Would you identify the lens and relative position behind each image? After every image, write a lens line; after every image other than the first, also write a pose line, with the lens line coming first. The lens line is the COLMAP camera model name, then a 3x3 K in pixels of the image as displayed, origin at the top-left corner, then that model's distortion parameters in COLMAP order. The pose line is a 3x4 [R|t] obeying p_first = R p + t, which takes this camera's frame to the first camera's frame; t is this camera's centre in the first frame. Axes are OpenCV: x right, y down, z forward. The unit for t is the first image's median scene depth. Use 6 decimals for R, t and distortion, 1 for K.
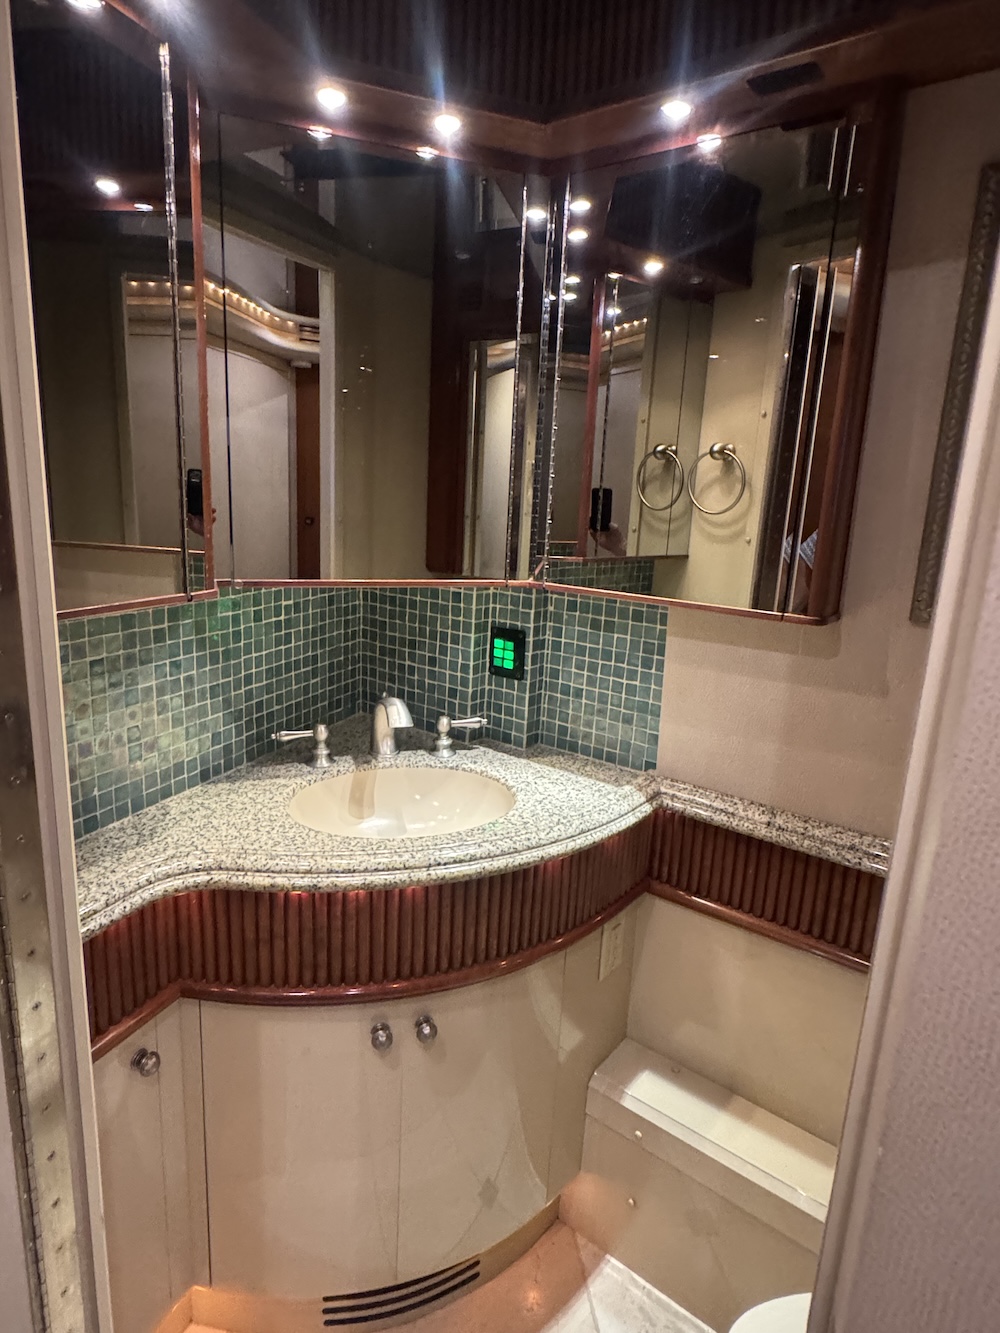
lens RADIAL K [[762.6, 0, 500.7], [0, 762.6, 659.6], [0, 0, 1]] dist [-0.003062, 0.000110]
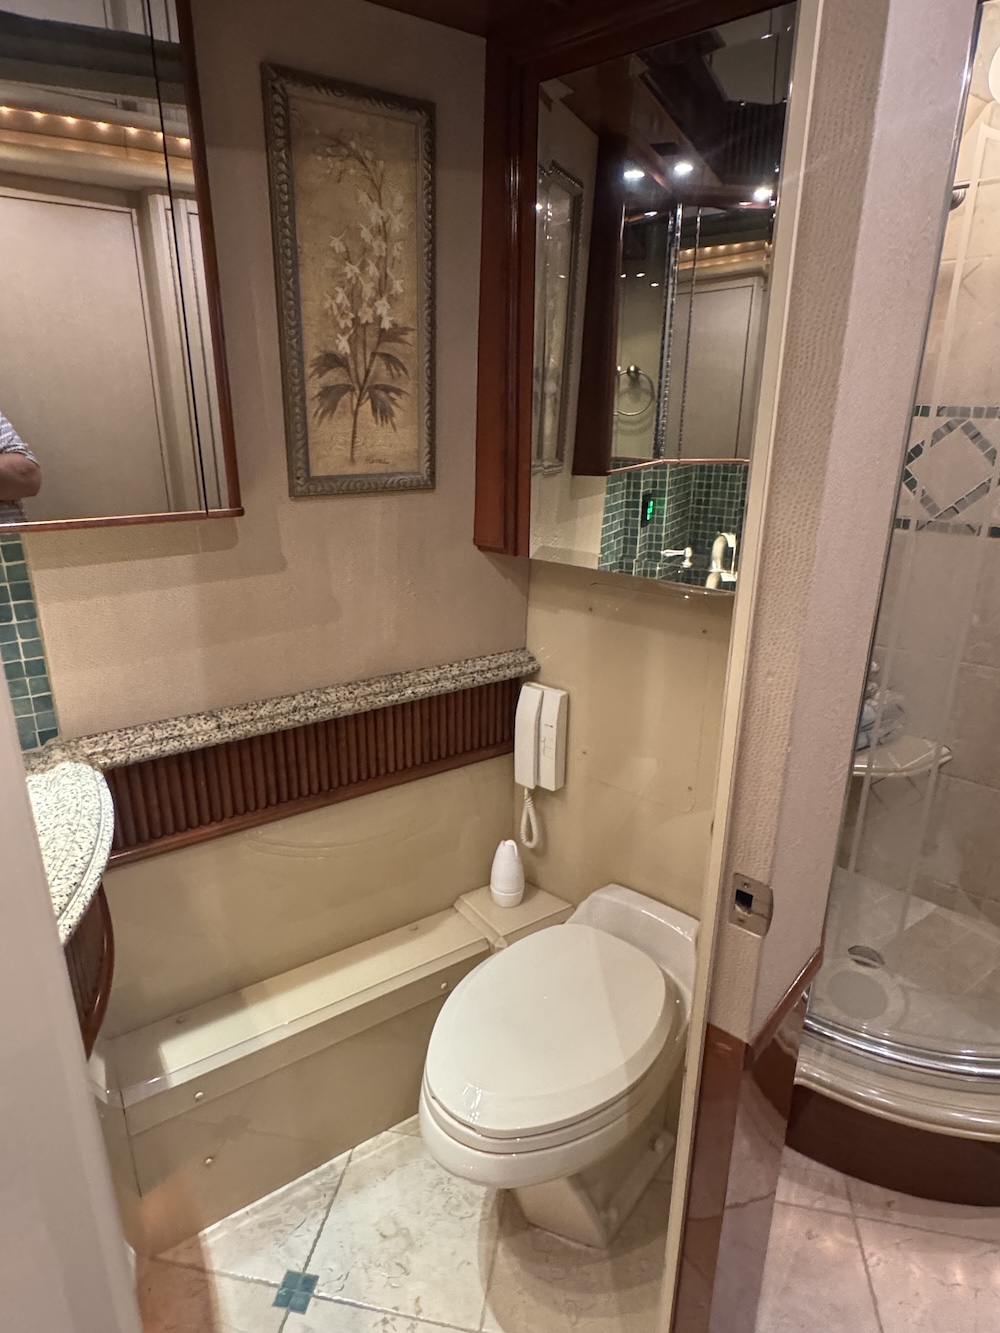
lens RADIAL K [[762.6, 0, 496.3], [0, 762.6, 662.9], [0, 0, 1]] dist [-0.003062, 0.000110]
pose [[0.318438, -0.342631, 0.883856, -0.378289], [0.217556, 0.933921, 0.283658, -0.064921], [-0.922641, 0.101960, 0.371937, 0.282632]]
